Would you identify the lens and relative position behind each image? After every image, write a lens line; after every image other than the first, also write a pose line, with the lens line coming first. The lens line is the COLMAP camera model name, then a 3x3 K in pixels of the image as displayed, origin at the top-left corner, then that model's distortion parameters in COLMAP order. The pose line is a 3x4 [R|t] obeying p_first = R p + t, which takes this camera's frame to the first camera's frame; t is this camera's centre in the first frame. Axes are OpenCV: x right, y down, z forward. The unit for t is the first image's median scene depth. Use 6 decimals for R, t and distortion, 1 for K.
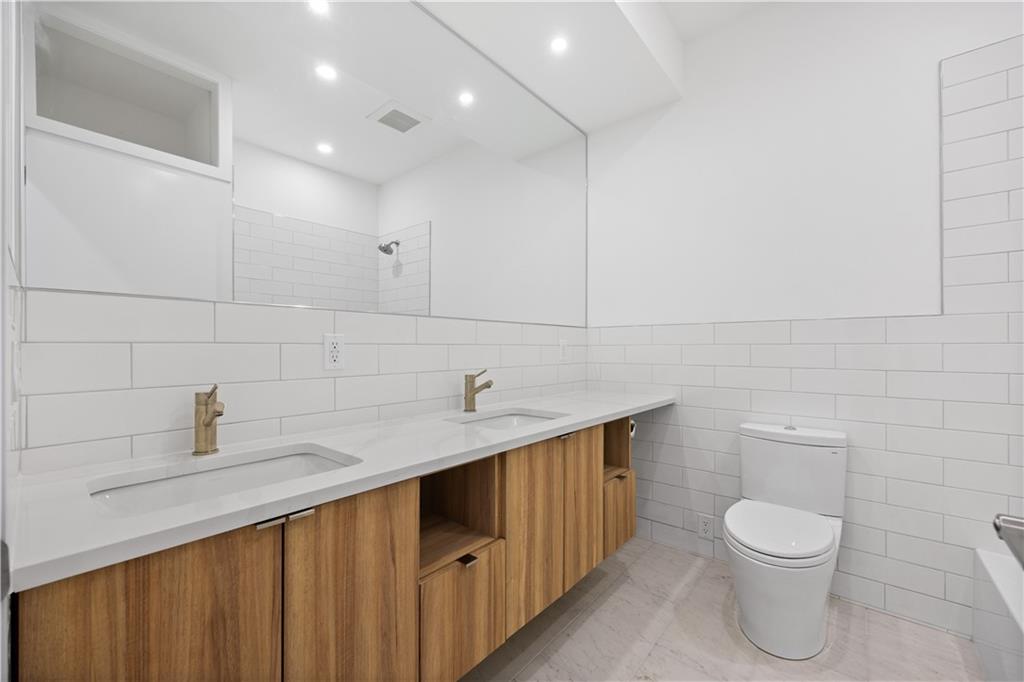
lens RADIAL K [[415.1, 0, 512.6], [0, 415.1, 347.9], [0, 0, 1]] dist [-0.000249, 0.000043]
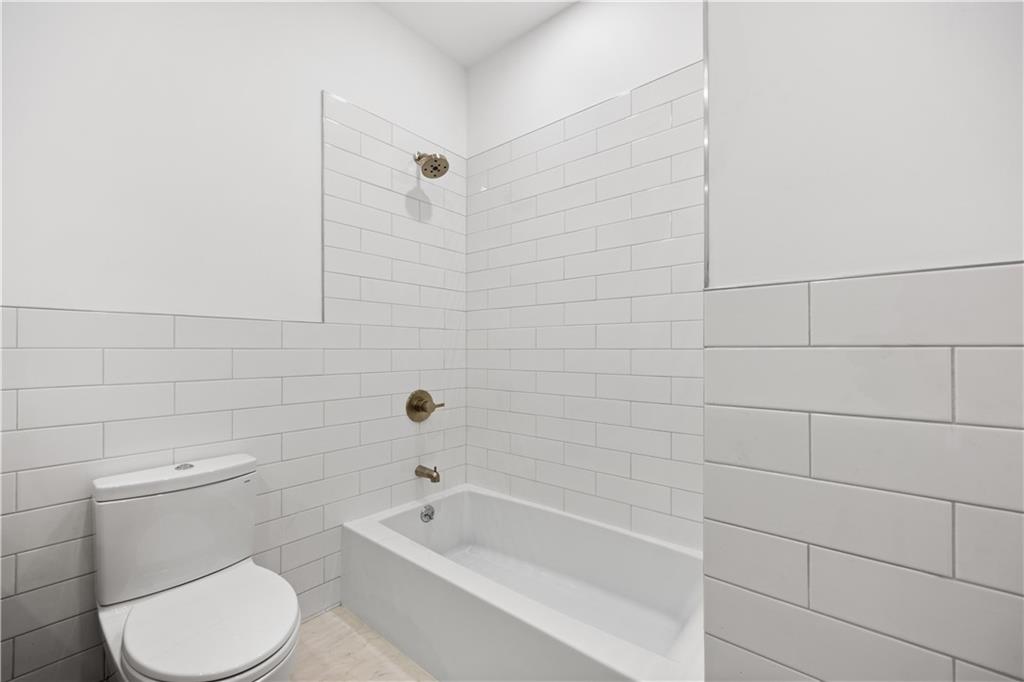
lens RADIAL K [[415.1, 0, 512.6], [0, 415.1, 347.9], [0, 0, 1]] dist [-0.000249, 0.000043]
pose [[-0.002926, 0.003817, 0.999988, -0.065610], [0.002961, 0.999988, -0.003808, -0.010147], [-0.999991, 0.002950, -0.002937, 0.576934]]
